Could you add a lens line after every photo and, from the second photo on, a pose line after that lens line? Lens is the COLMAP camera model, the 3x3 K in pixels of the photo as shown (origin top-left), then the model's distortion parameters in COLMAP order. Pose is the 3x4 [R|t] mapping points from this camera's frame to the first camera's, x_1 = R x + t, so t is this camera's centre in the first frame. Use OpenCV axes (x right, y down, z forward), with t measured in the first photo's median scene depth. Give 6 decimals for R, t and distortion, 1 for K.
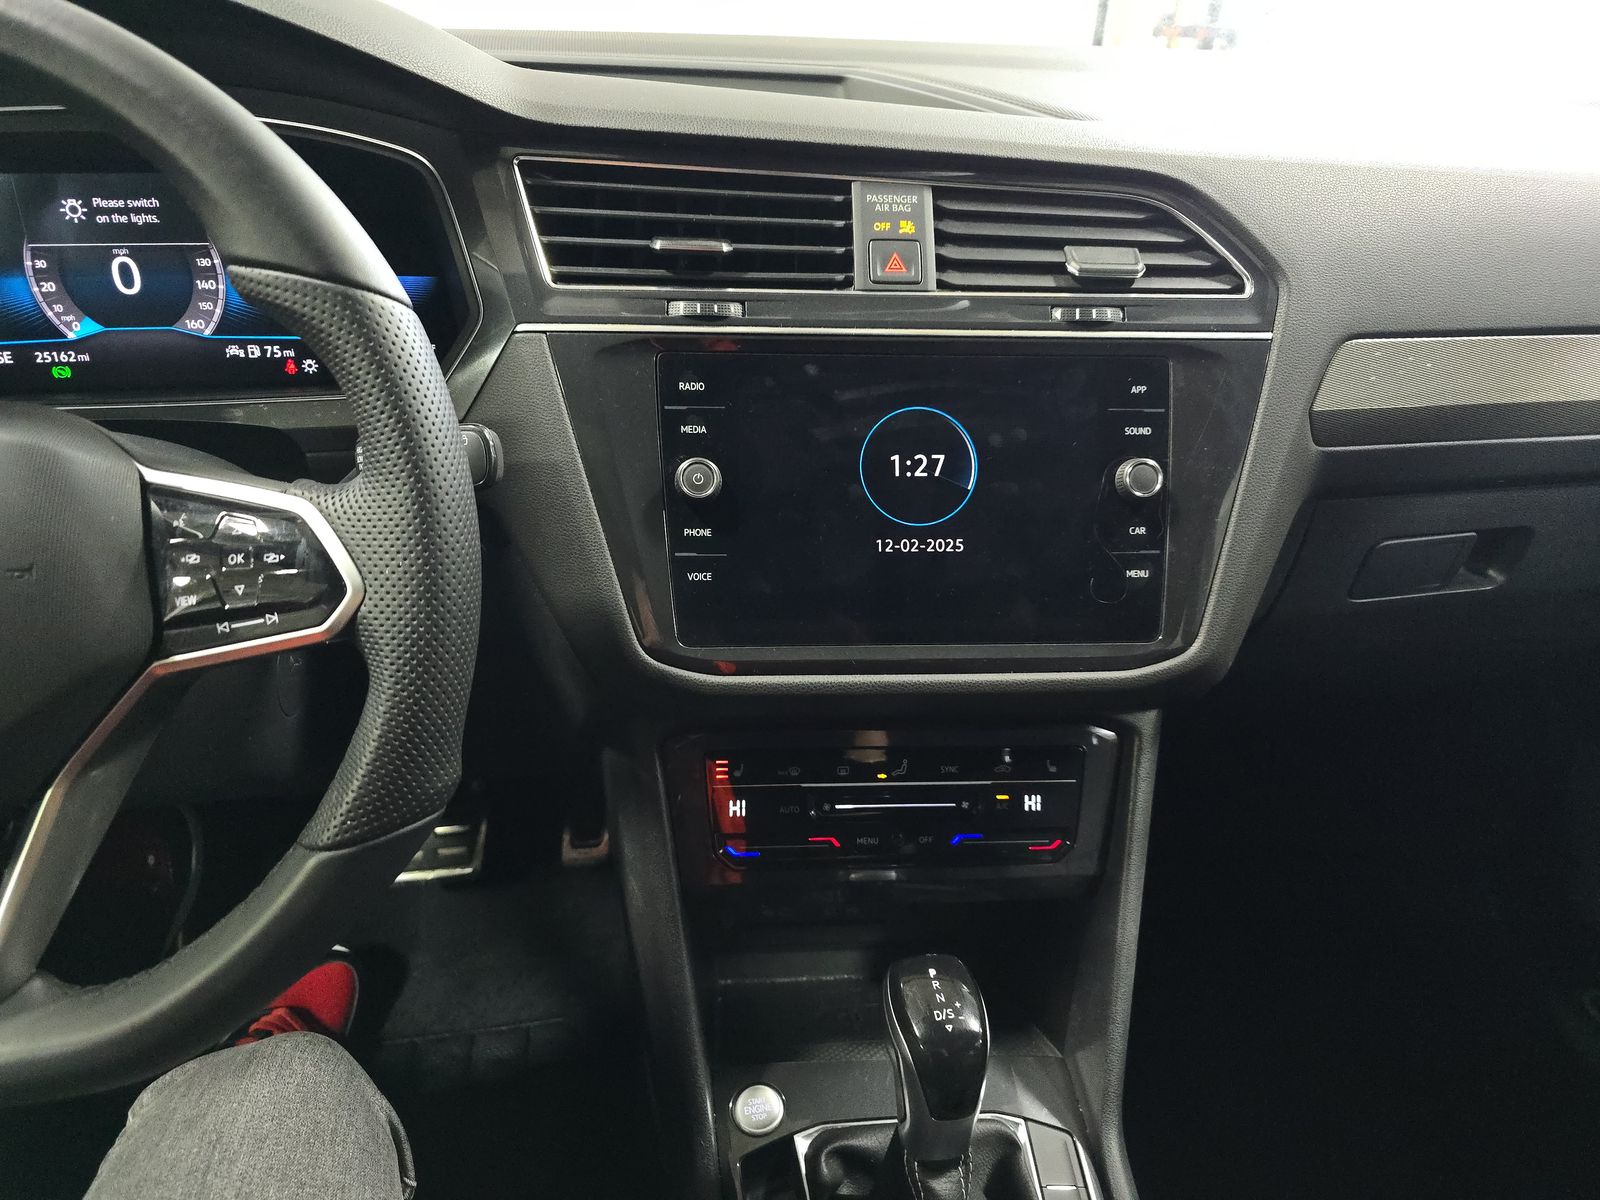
lens RADIAL K [[1105.2, 0, 793.2], [0, 1105.2, 613.2], [0, 0, 1]] dist [0.050137, -0.041778]
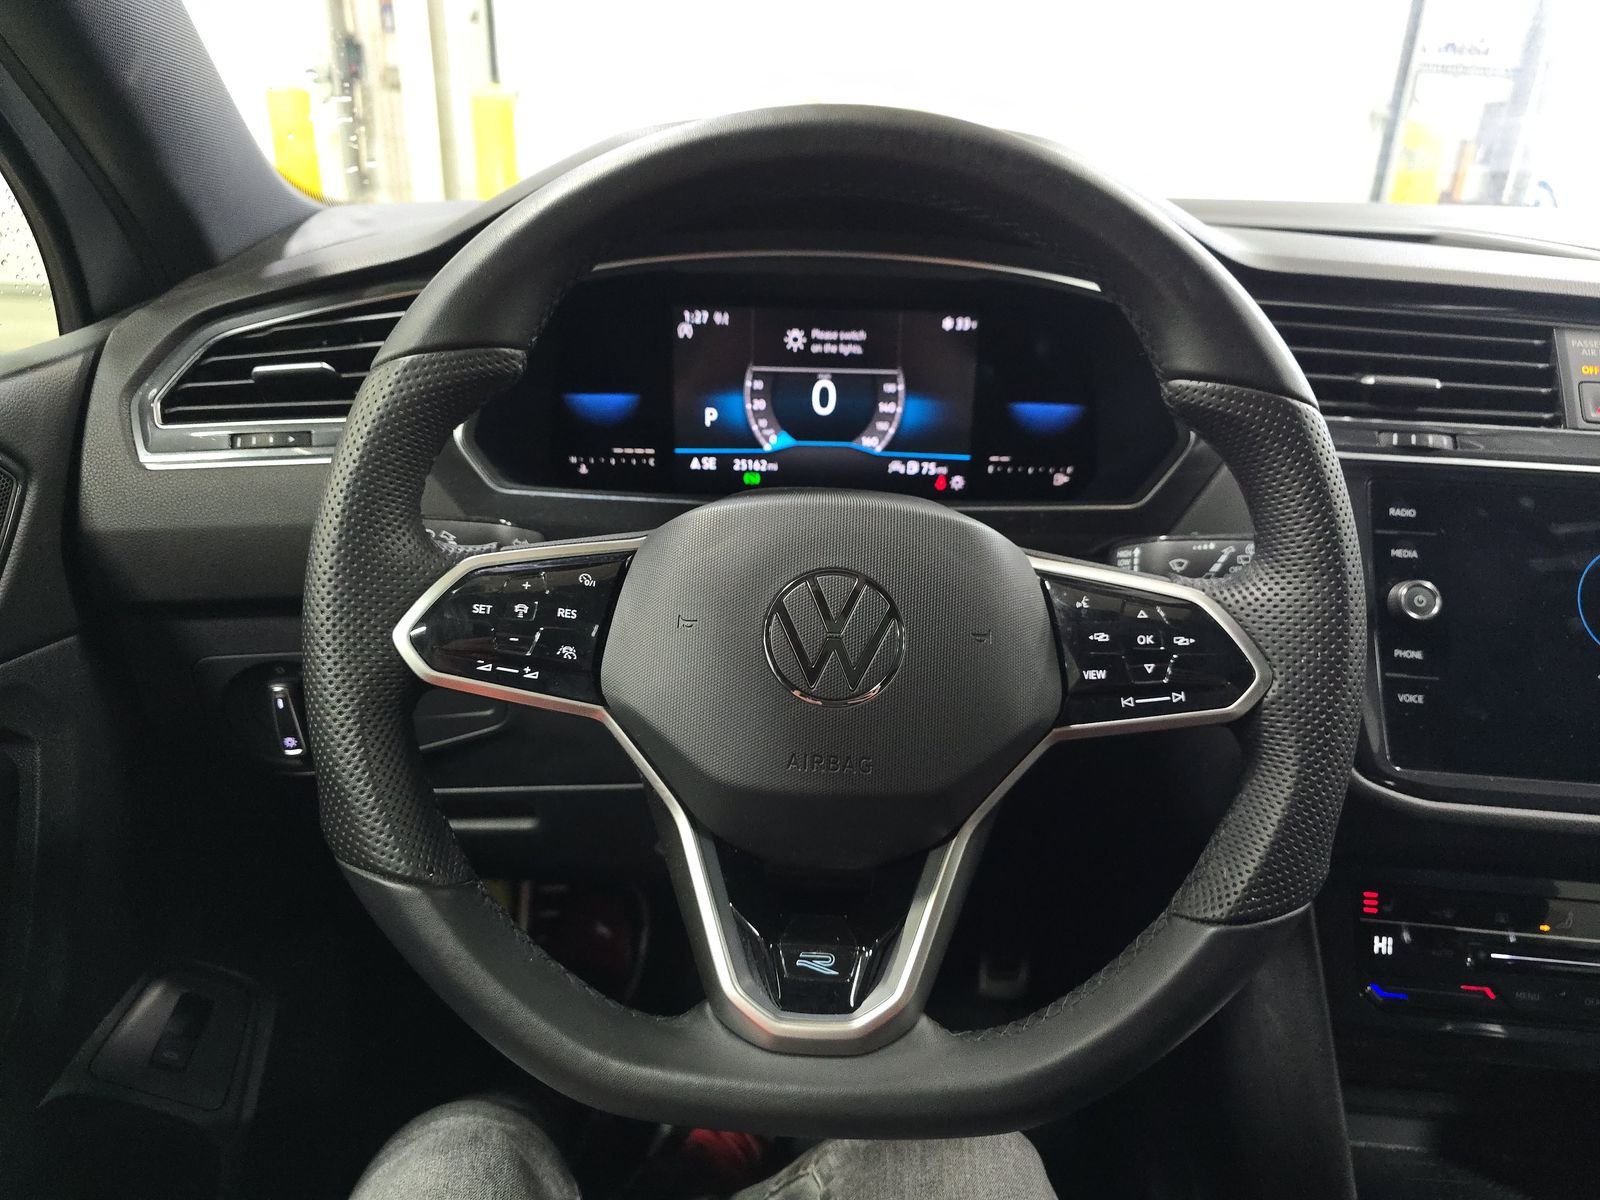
lens RADIAL K [[1105.2, 0, 811.4], [0, 1105.2, 610.2], [0, 0, 1]] dist [0.050137, -0.041778]
pose [[0.987321, 0.063205, -0.145612, -0.435599], [-0.082741, 0.987753, -0.132277, 0.060696], [0.135468, 0.142648, 0.980459, -0.067830]]
